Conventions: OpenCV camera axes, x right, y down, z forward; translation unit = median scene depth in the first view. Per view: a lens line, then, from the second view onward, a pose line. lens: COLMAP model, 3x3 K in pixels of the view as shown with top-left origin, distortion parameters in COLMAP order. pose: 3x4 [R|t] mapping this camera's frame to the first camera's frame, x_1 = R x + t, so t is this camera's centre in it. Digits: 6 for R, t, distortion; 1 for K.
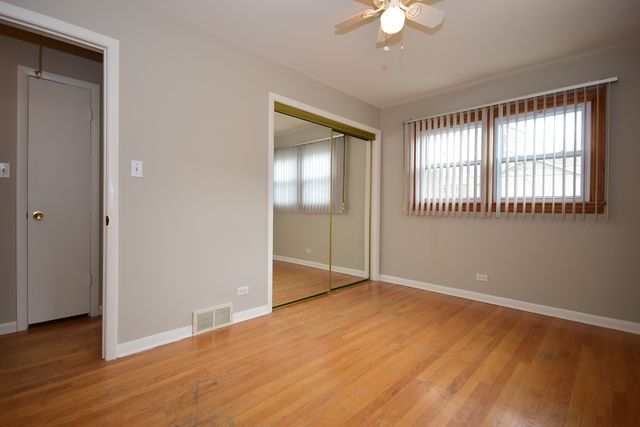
lens RADIAL K [[290.4, 0, 317.3], [0, 290.4, 212.7], [0, 0, 1]] dist [-0.000297, -0.001846]
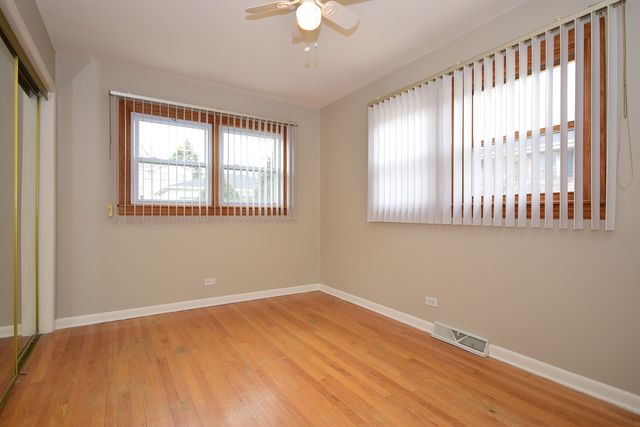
lens RADIAL K [[313.9, 0, 315.6], [0, 313.9, 211.4], [0, 0, 1]] dist [0.002306, 0.001597]
pose [[0.259417, -0.006897, 0.965741, -0.466025], [0.019052, 0.999816, 0.002022, -0.015321], [-0.965577, 0.017875, 0.259501, 0.459669]]
